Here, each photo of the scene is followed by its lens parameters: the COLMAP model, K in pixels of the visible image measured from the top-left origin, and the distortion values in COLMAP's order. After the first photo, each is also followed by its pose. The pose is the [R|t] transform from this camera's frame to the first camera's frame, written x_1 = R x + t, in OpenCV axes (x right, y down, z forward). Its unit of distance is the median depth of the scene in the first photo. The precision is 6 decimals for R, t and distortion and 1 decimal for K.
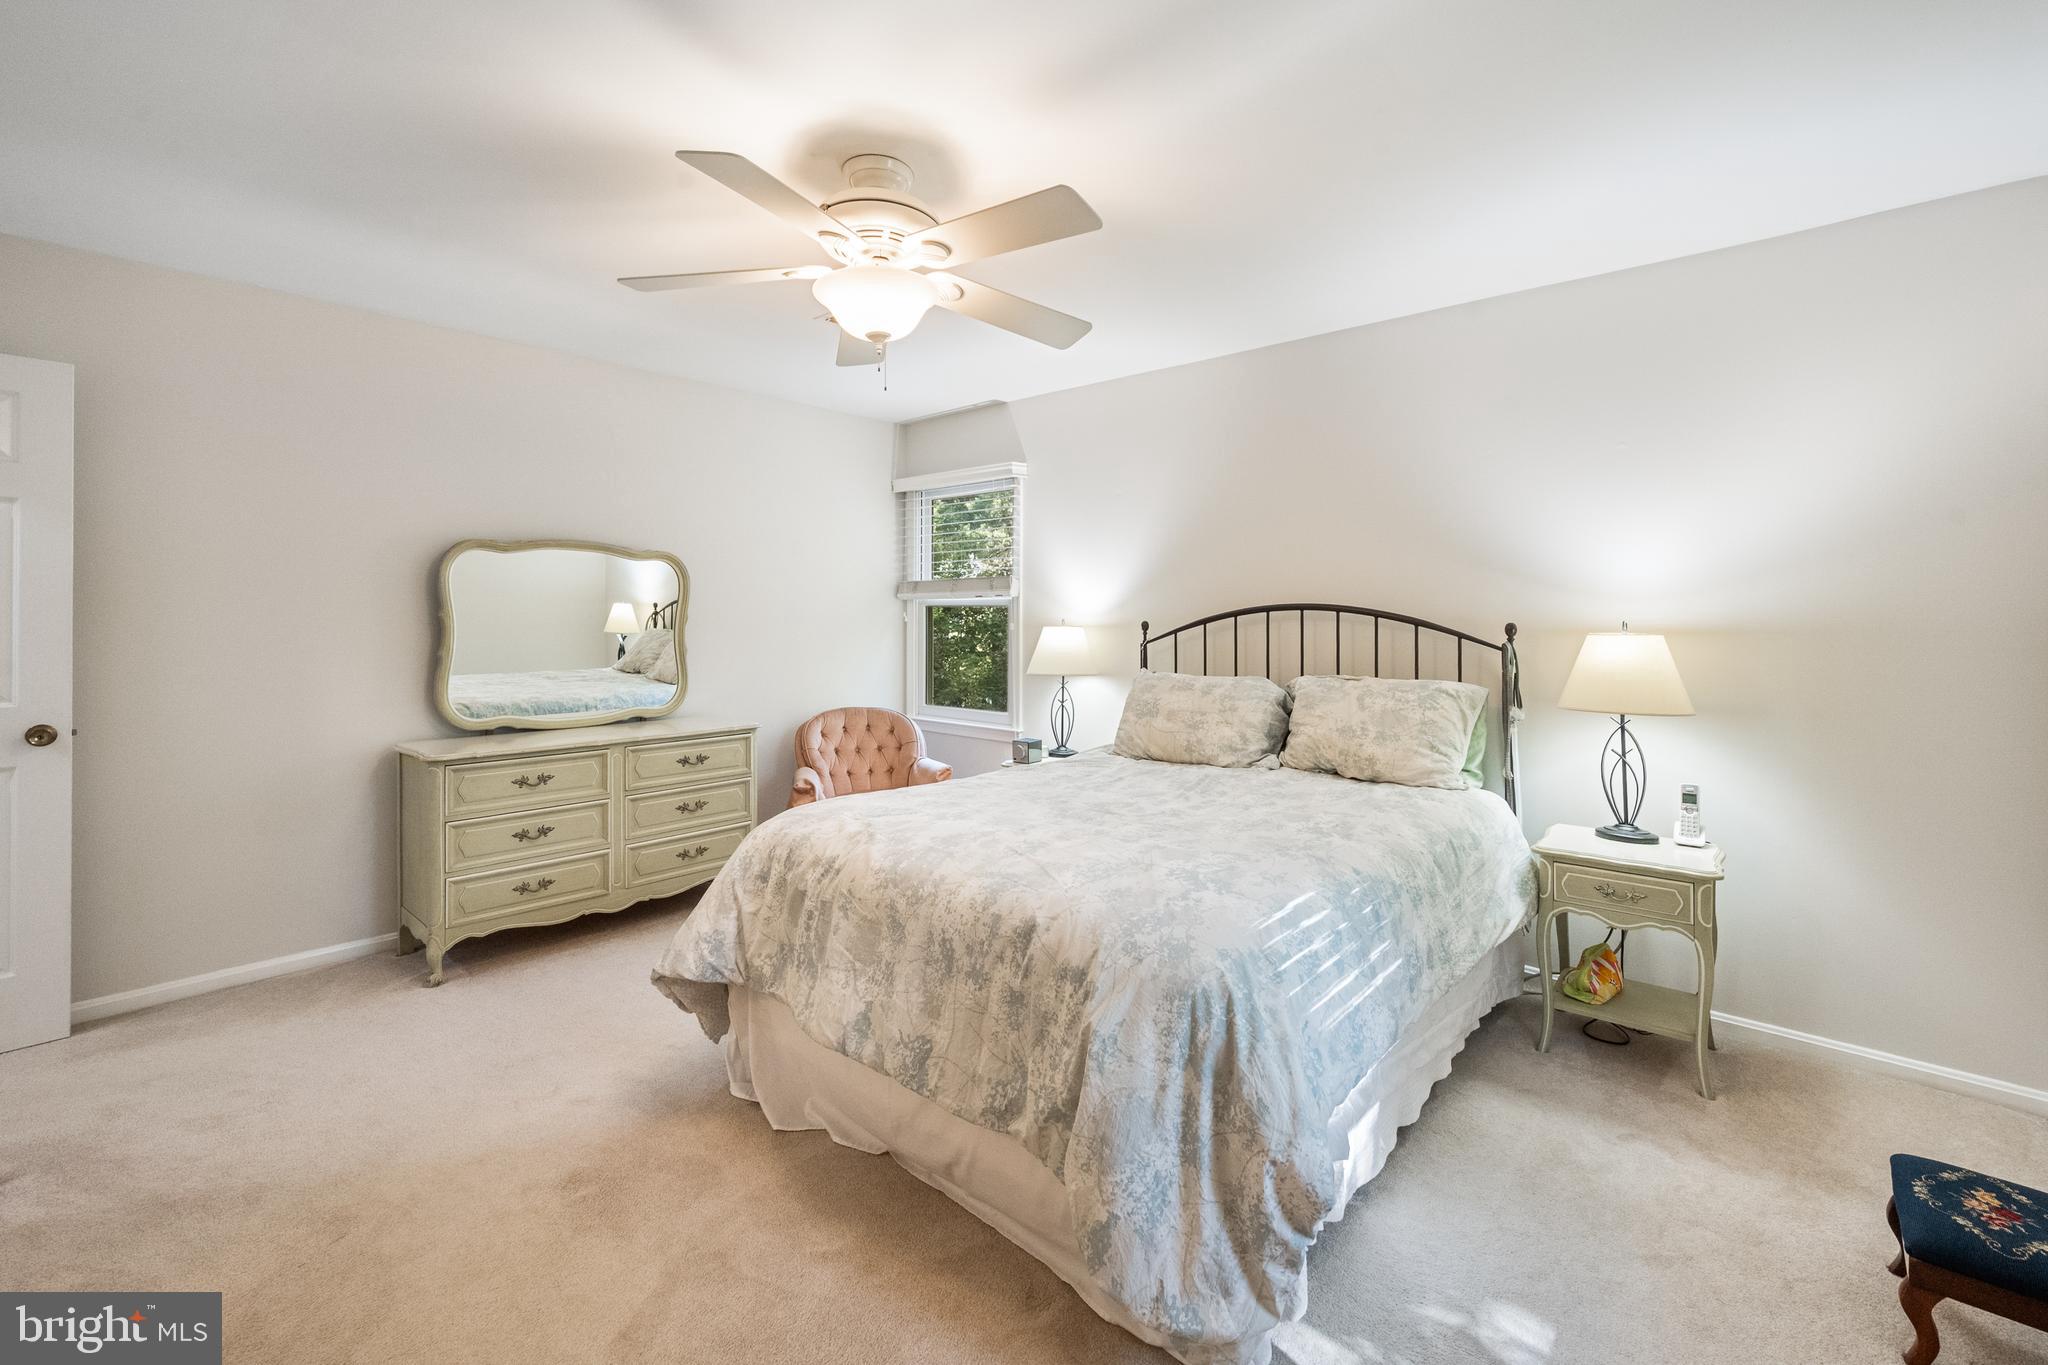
lens RADIAL K [[860.5, 0, 1025.4], [0, 860.5, 617.3], [0, 0, 1]] dist [-0.000961, -0.000021]
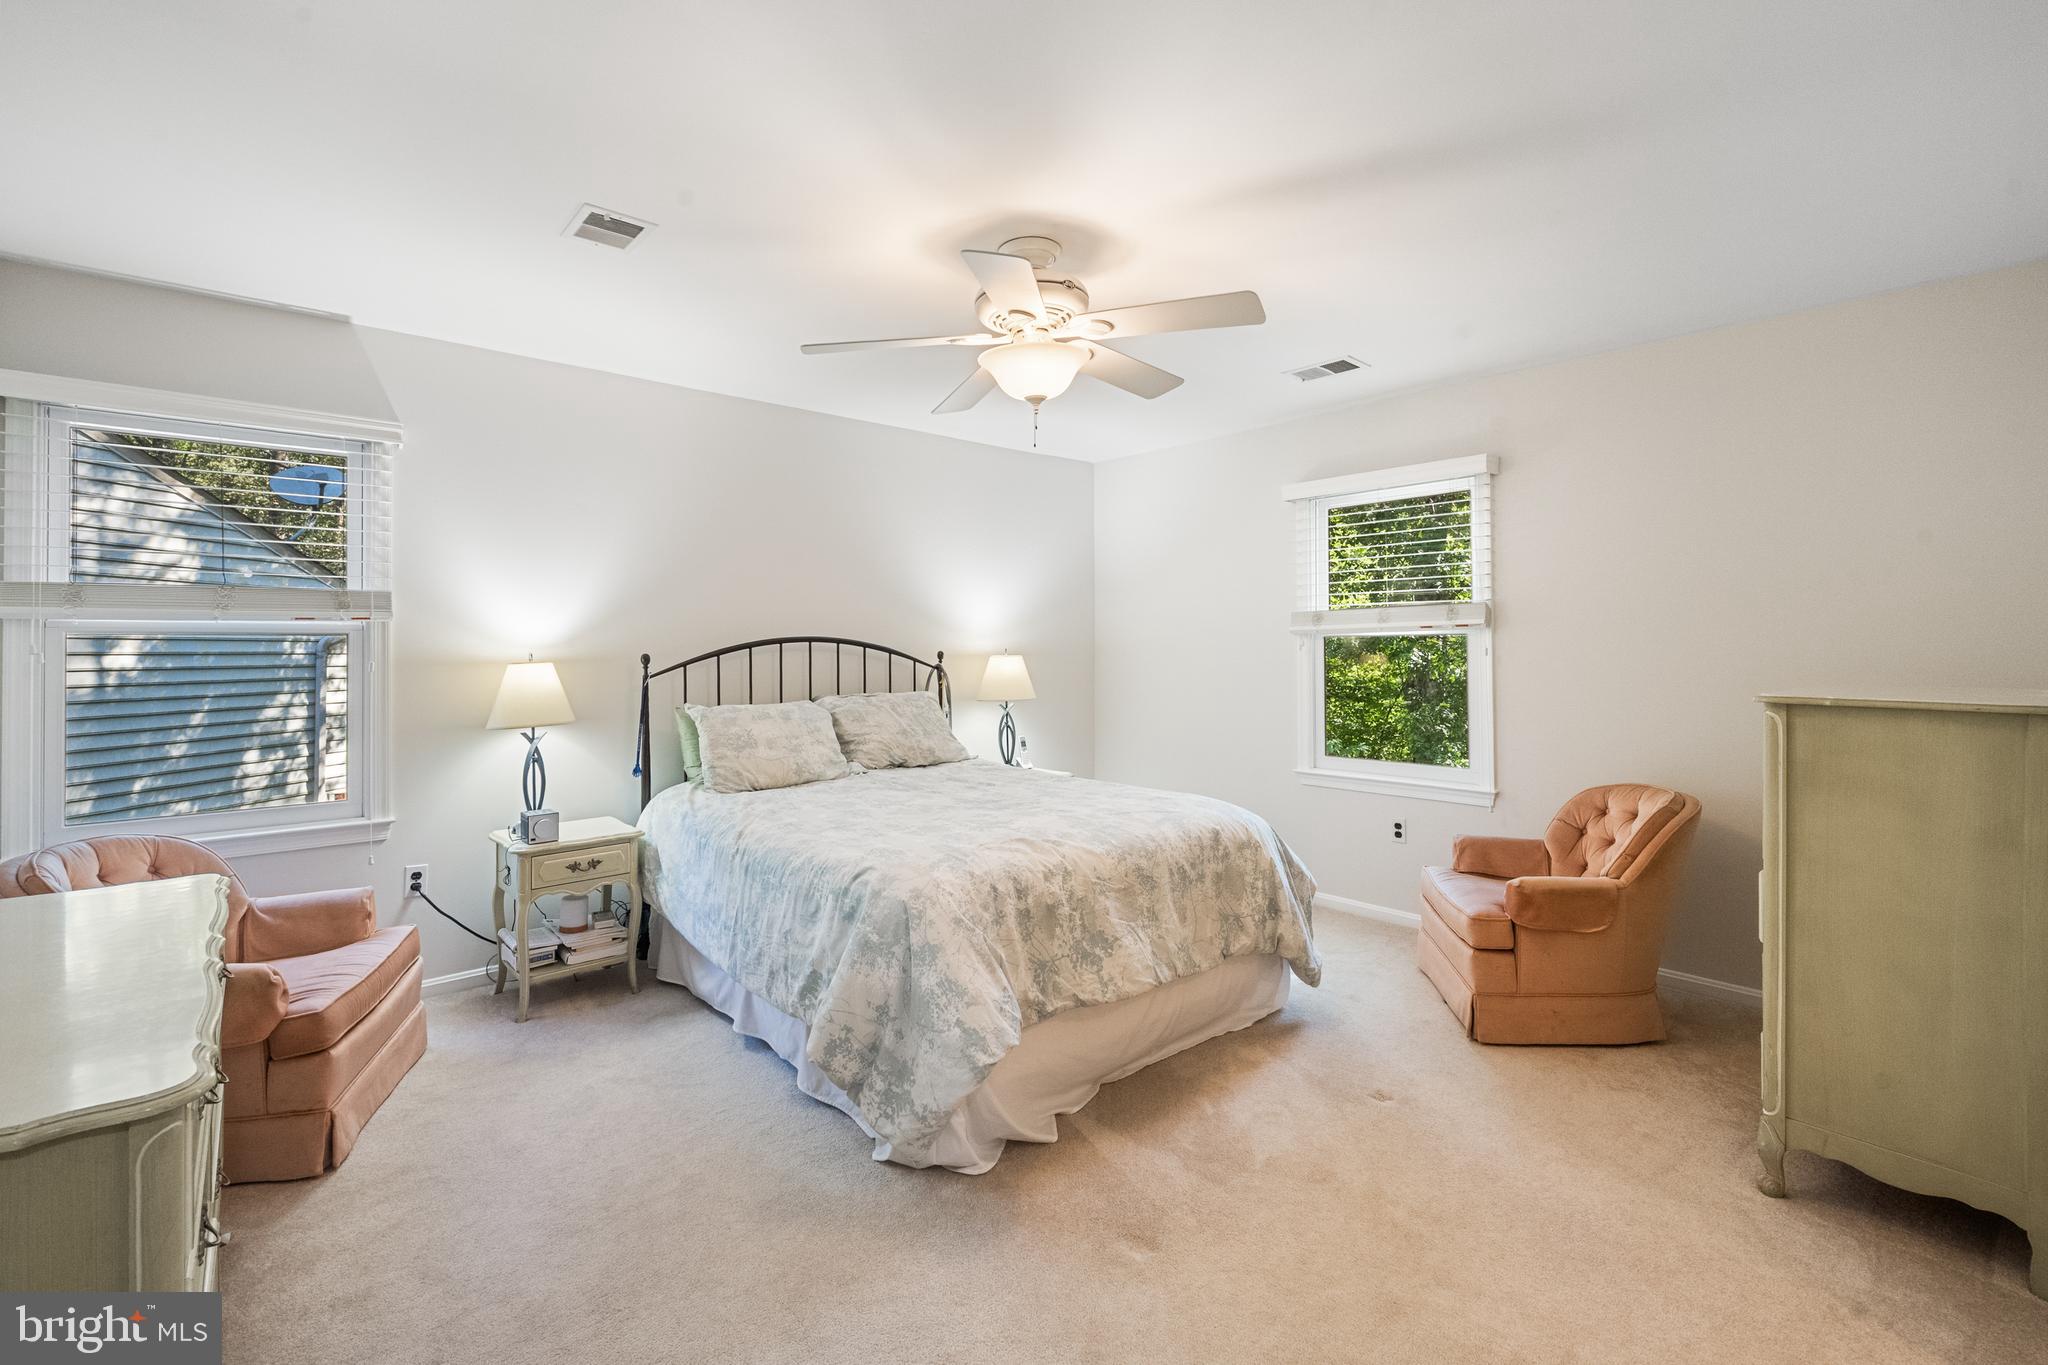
lens RADIAL K [[900.7, 0, 1025.3], [0, 900.7, 636.8], [0, 0, 1]] dist [0.000892, 0.000052]
pose [[0.124160, 0.006857, 0.992238, -0.882736], [0.006927, 0.999946, -0.007777, -0.003931], [-0.992238, 0.007838, 0.124106, 0.572310]]
